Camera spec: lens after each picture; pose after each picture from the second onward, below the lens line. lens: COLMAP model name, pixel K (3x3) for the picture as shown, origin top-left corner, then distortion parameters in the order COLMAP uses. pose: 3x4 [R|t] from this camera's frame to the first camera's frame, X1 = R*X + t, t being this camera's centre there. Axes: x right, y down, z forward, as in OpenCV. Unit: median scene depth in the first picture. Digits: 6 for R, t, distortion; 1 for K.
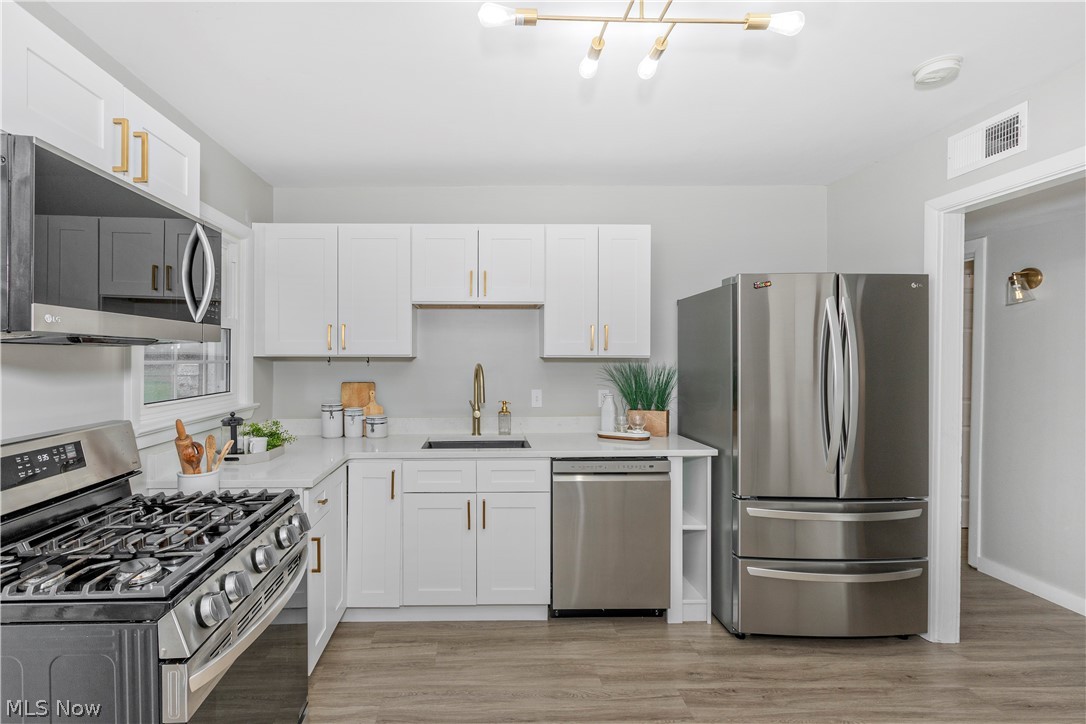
lens RADIAL K [[492.9, 0, 466.4], [0, 492.9, 354.8], [0, 0, 1]] dist [0.006050, -0.002274]
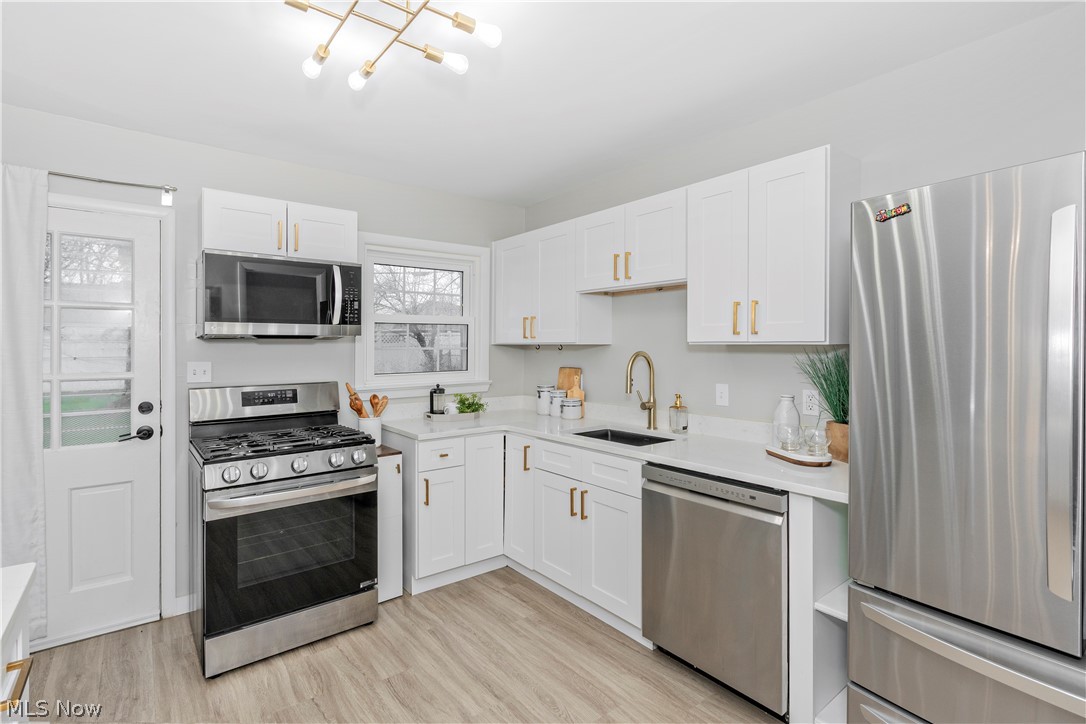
lens RADIAL K [[492.9, 0, 524.0], [0, 492.9, 340.4], [0, 0, 1]] dist [0.006050, -0.002274]
pose [[0.616165, -0.008241, -0.787574, 0.792819], [0.005413, 0.999966, -0.006228, 0.002452], [0.787599, -0.000425, 0.616189, 0.328129]]
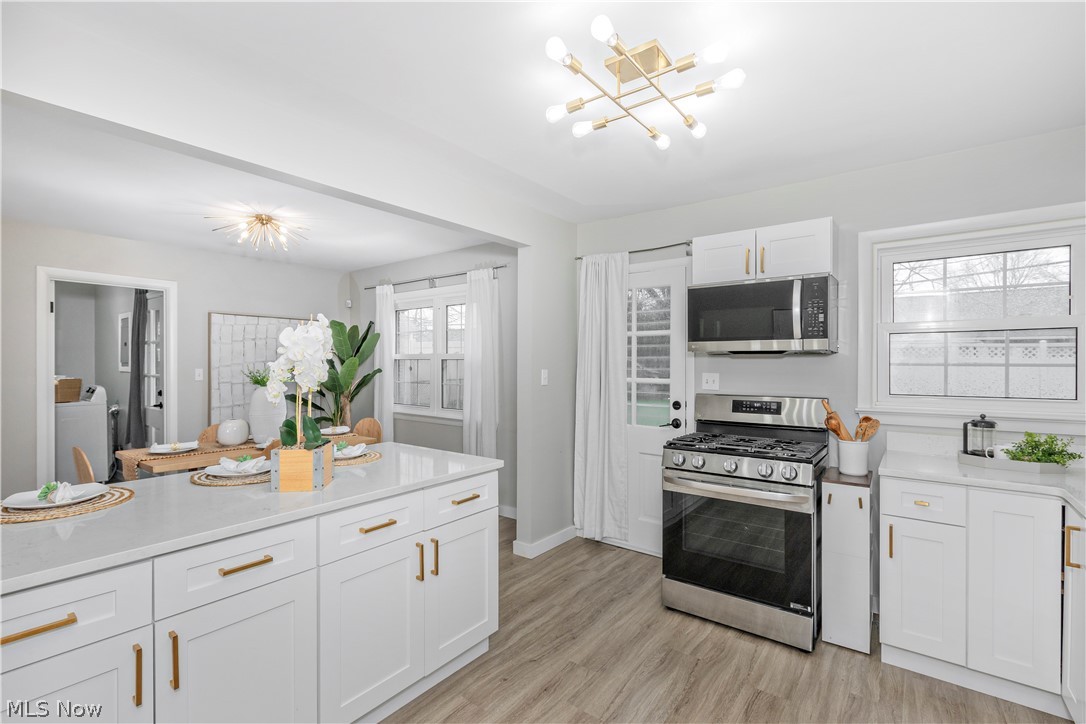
lens RADIAL K [[492.9, 0, 520.3], [0, 492.9, 355.5], [0, 0, 1]] dist [0.006050, -0.002274]
pose [[-0.585649, -0.012990, -0.810461, 0.915527], [-0.000116, 0.999873, -0.015942, 0.011809], [0.810565, -0.009243, -0.585576, 0.830164]]
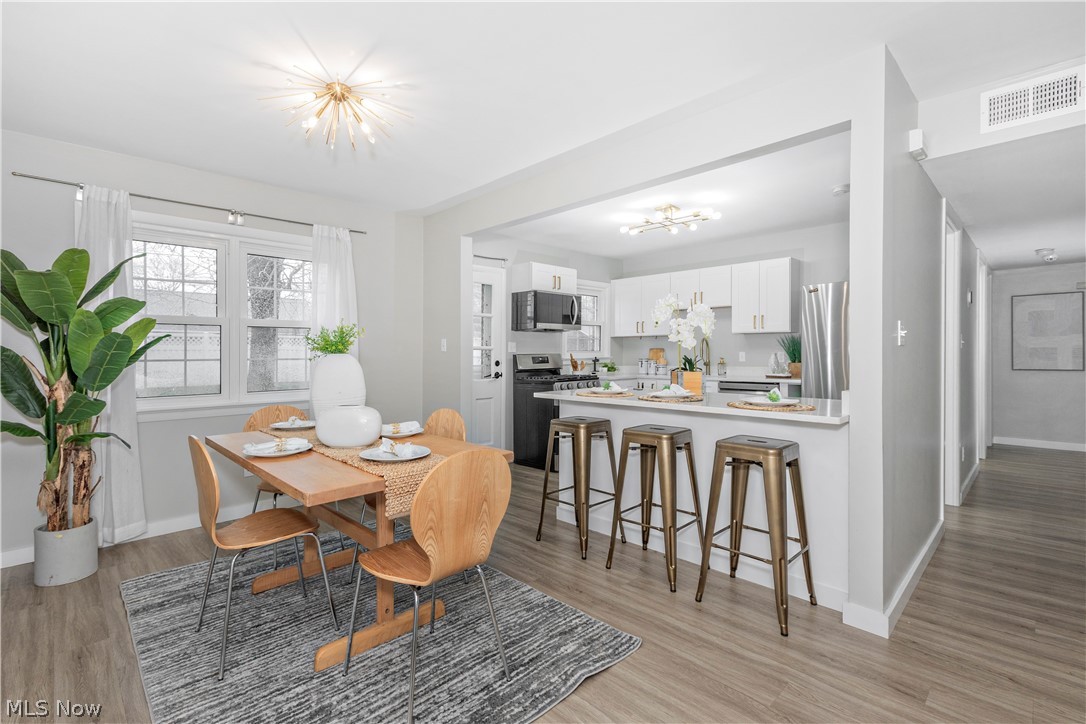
lens RADIAL K [[492.9, 0, 539.5], [0, 492.9, 353.0], [0, 0, 1]] dist [0.006050, -0.002274]
pose [[0.736097, -0.005085, -0.676857, 1.142762], [0.009366, 0.999953, 0.002674, 0.085560], [0.676811, -0.008308, 0.736110, -1.211350]]
